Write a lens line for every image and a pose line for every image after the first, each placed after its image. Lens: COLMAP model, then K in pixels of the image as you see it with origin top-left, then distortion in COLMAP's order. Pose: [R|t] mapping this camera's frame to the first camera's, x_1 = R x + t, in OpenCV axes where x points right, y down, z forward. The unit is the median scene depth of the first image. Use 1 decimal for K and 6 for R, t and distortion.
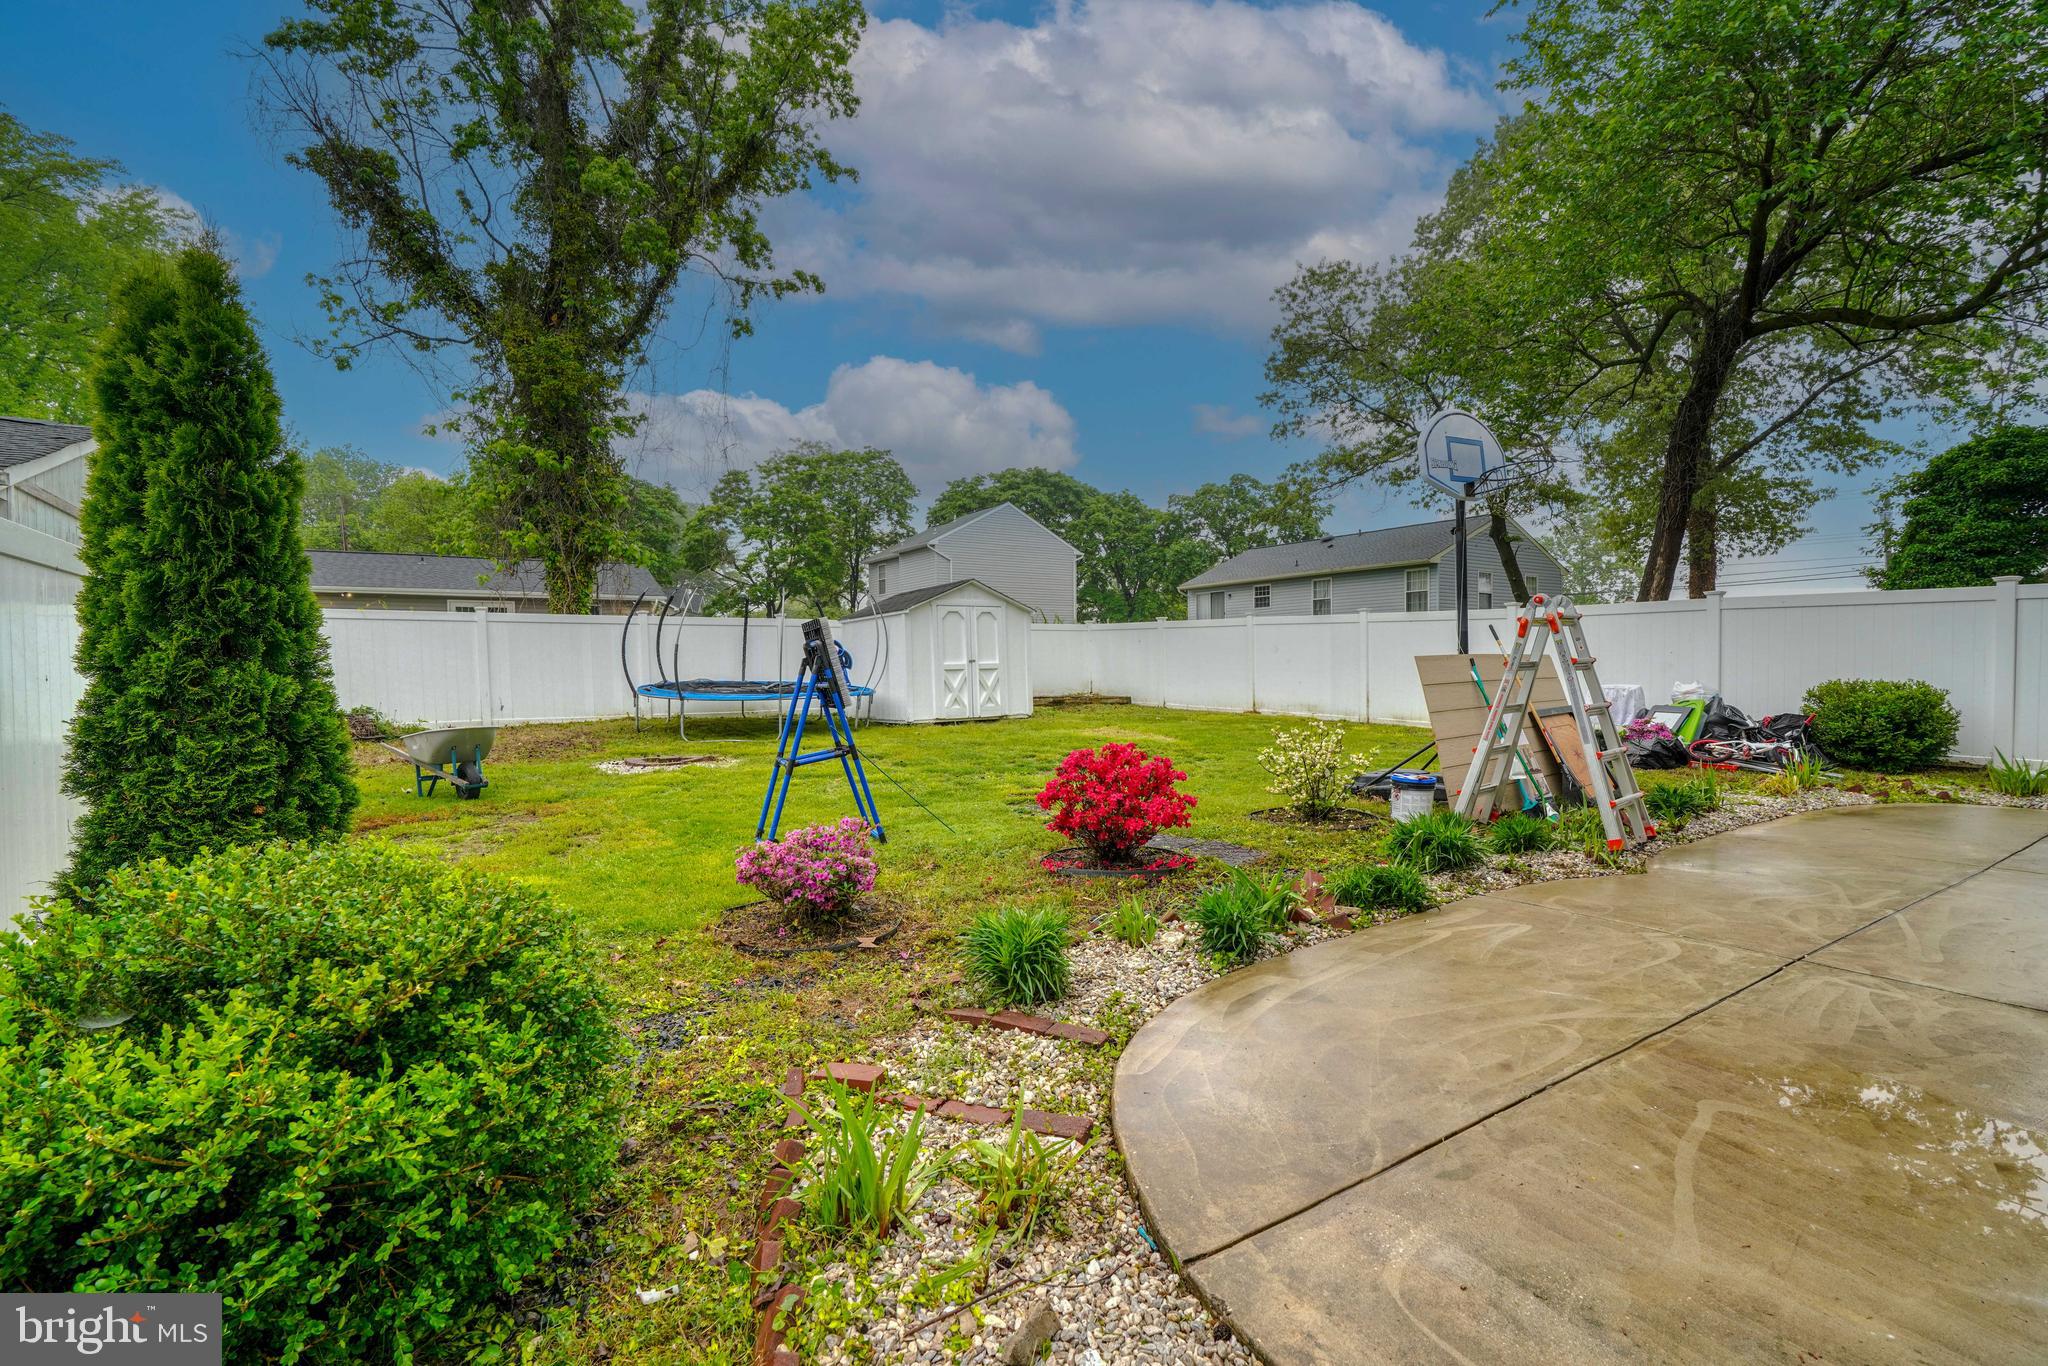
lens RADIAL K [[932.3, 0, 1005.0], [0, 932.3, 691.4], [0, 0, 1]] dist [-0.009272, 0.005605]
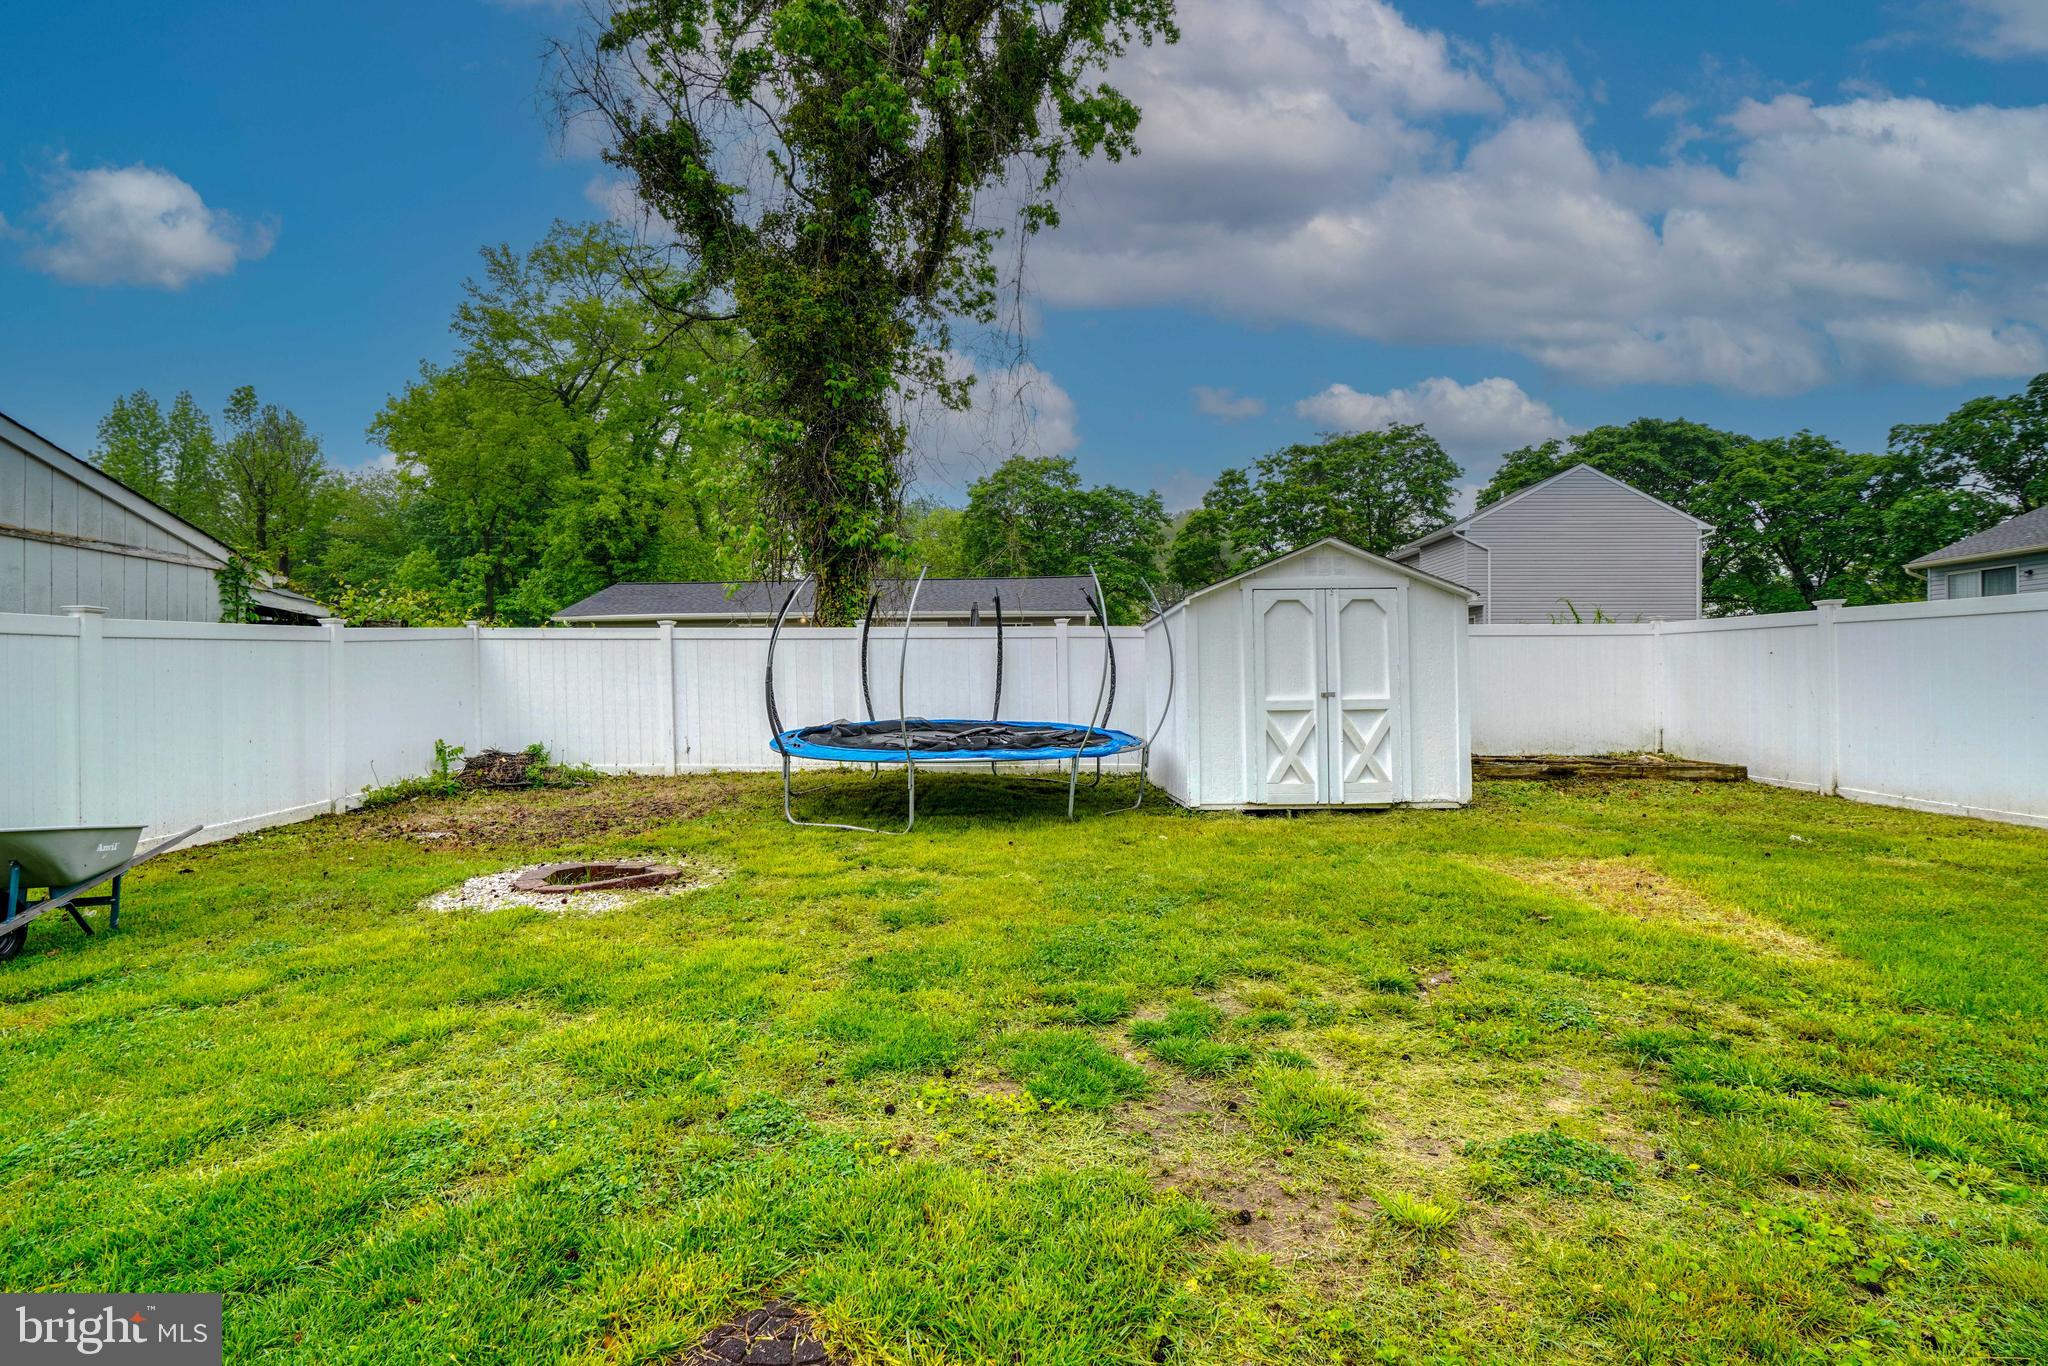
lens RADIAL K [[932.6, 0, 1002.6], [0, 932.6, 690.3], [0, 0, 1]] dist [-0.012195, 0.006318]
pose [[0.827536, 0.007650, -0.561360, 0.099648], [-0.020453, 0.999654, -0.016528, -0.021572], [0.561039, 0.025159, 0.827407, 0.445089]]
